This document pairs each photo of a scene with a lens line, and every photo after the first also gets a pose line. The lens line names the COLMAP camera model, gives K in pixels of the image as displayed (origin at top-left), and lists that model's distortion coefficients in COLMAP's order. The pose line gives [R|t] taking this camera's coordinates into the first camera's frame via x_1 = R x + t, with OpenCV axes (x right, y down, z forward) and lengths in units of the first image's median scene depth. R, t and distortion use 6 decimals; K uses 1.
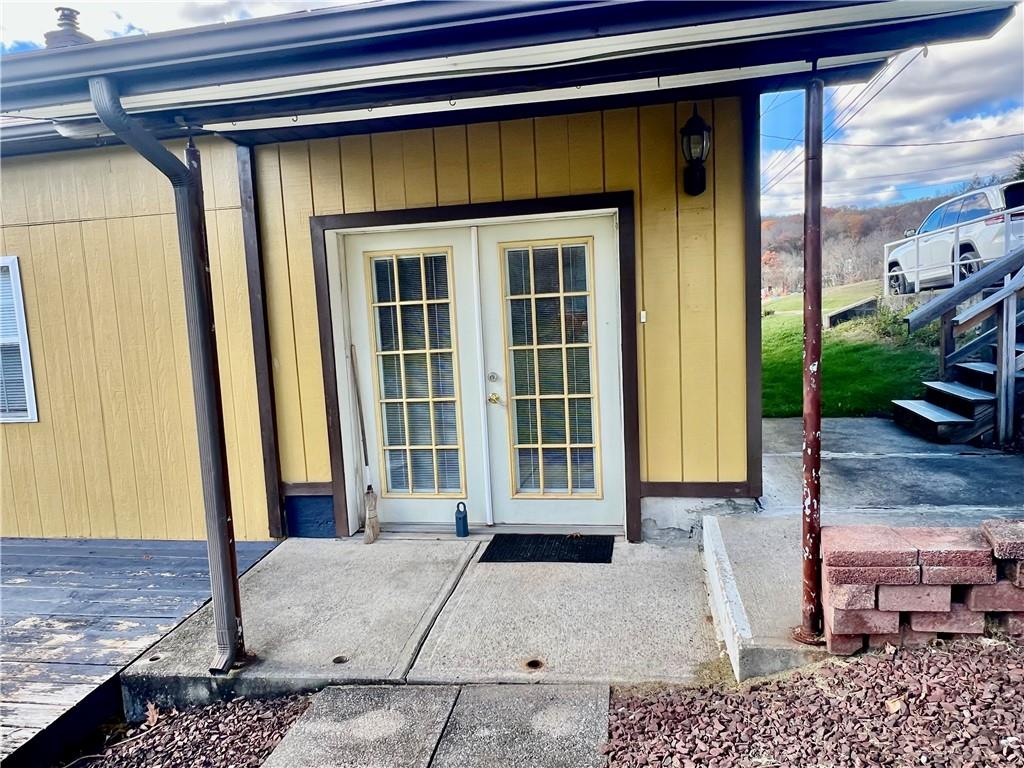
lens RADIAL K [[691.8, 0, 512.0], [0, 691.8, 384.0], [0, 0, 1]] dist [-0.001609, -0.002576]
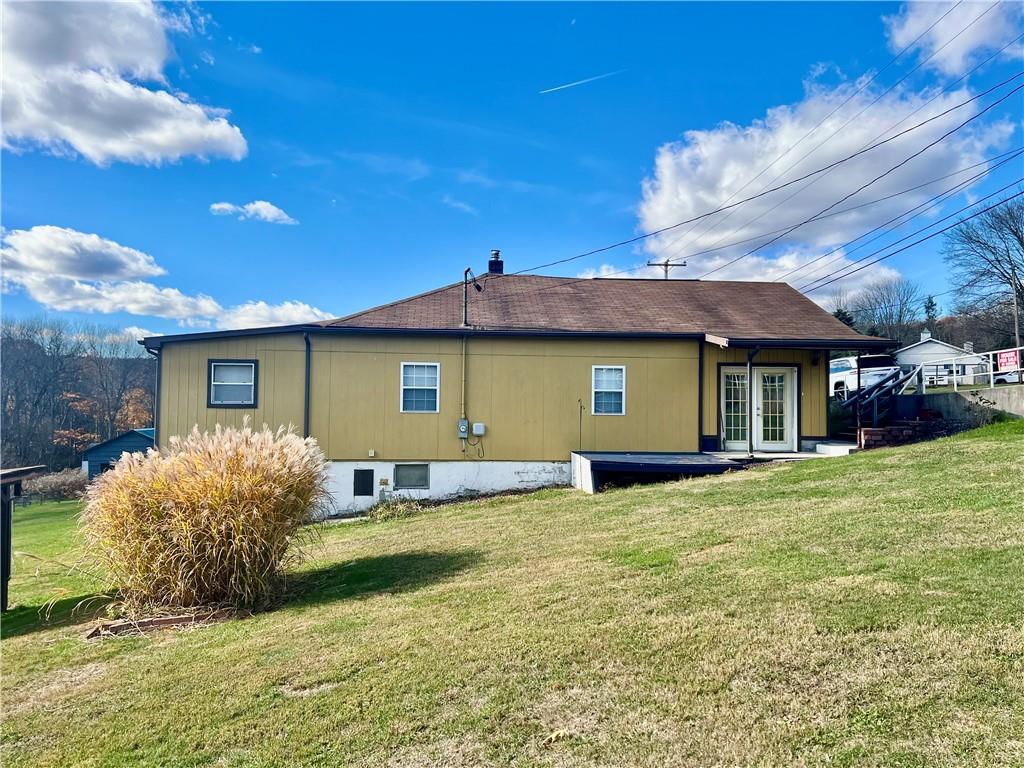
lens RADIAL K [[772.7, 0, 511.5], [0, 772.7, 385.6], [0, 0, 1]] dist [0.009863, 0.002205]
pose [[0.966112, 0.067455, 0.249152, -2.541640], [-0.024211, 0.984675, -0.172709, 0.667151], [-0.256983, 0.160824, 0.952940, -2.834054]]
